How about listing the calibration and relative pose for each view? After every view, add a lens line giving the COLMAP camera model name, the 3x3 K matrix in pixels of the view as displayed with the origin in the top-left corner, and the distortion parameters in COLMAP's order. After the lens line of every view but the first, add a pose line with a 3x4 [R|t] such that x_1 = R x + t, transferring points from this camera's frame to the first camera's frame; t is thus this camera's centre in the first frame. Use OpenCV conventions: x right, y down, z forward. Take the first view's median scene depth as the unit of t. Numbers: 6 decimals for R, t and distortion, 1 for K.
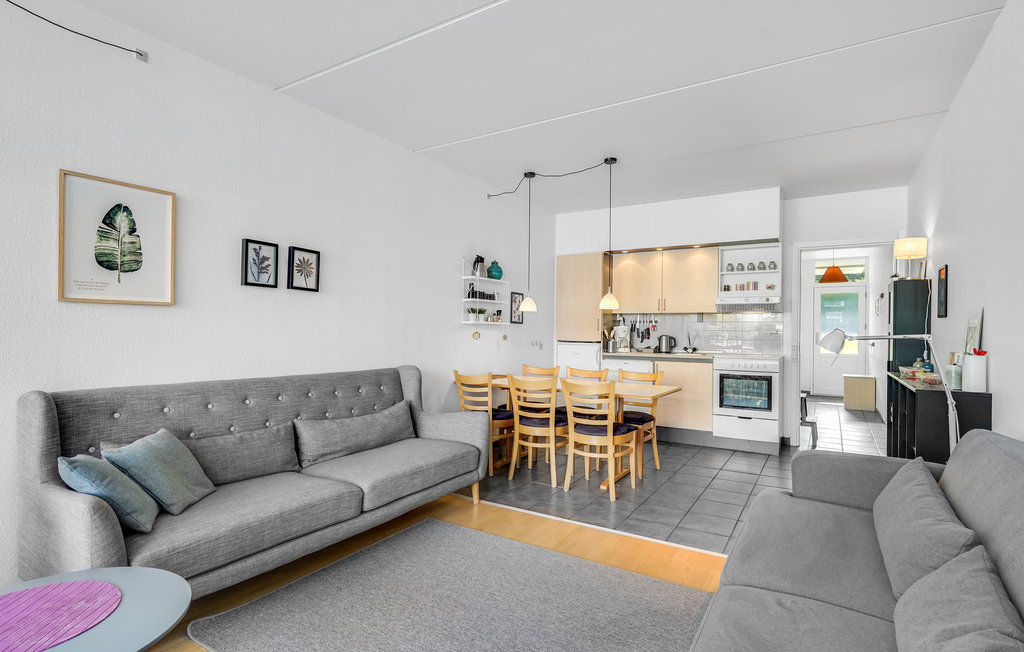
lens RADIAL K [[500.6, 0, 534.0], [0, 500.6, 324.9], [0, 0, 1]] dist [-0.003084, 0.001522]
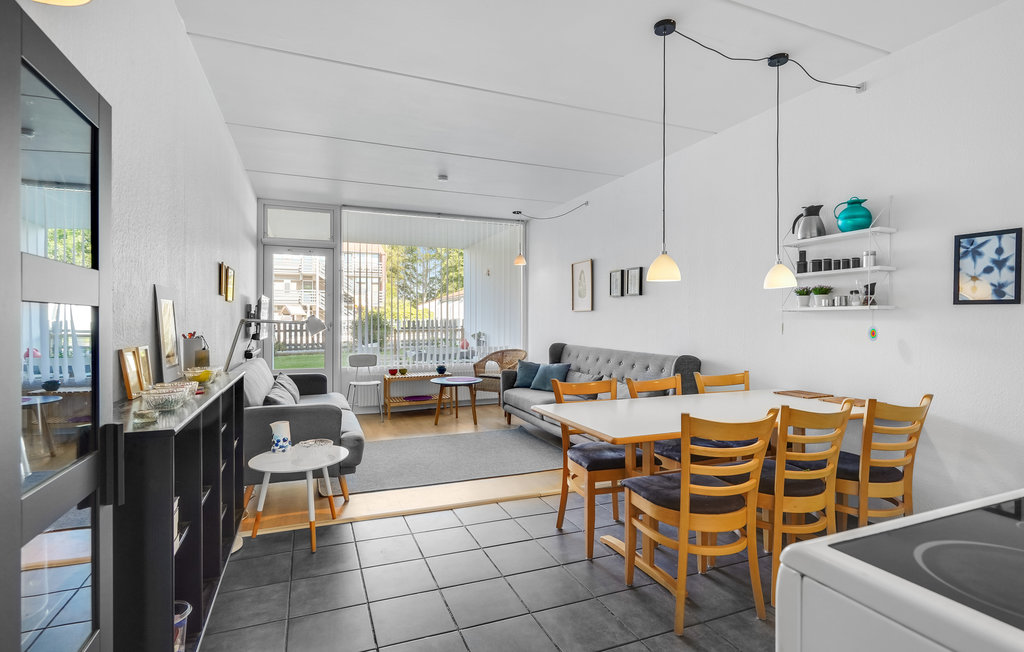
lens RADIAL K [[500.6, 0, 505.2], [0, 500.6, 323.9], [0, 0, 1]] dist [-0.003084, 0.001522]
pose [[-0.604243, -0.012761, -0.796698, 0.530728], [-0.002991, 0.999901, -0.013747, 0.020550], [0.796794, -0.005923, -0.604222, 0.882128]]
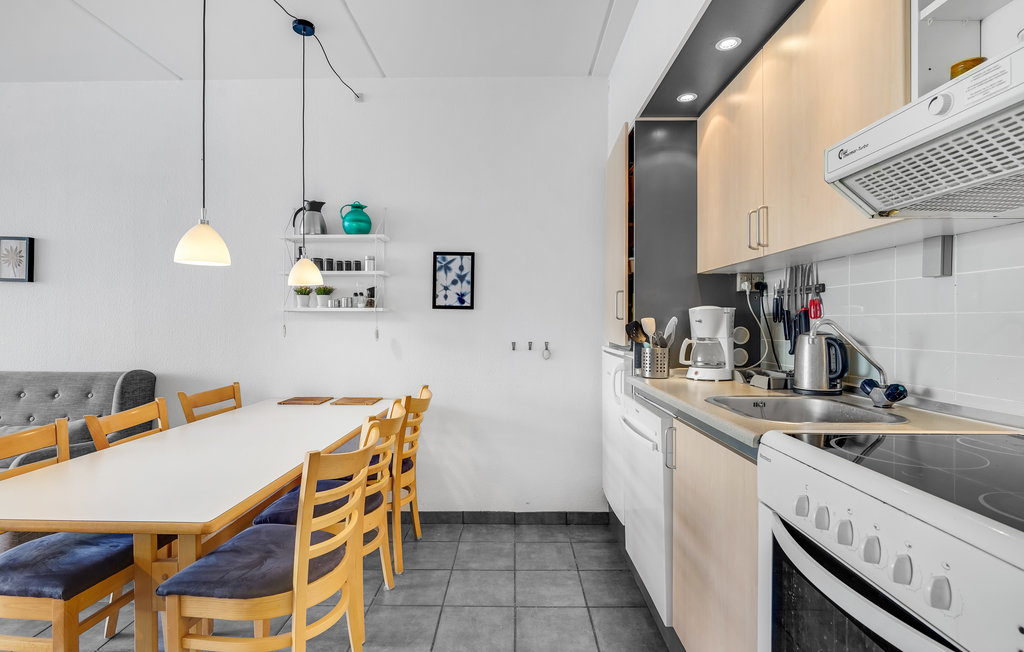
lens RADIAL K [[500.6, 0, 509.0], [0, 500.6, 326.6], [0, 0, 1]] dist [-0.003084, 0.001522]
pose [[0.496309, -0.009542, -0.868094, 0.446643], [0.017002, 0.999855, -0.001270, 0.017560], [0.867980, -0.014129, 0.496399, 0.740438]]
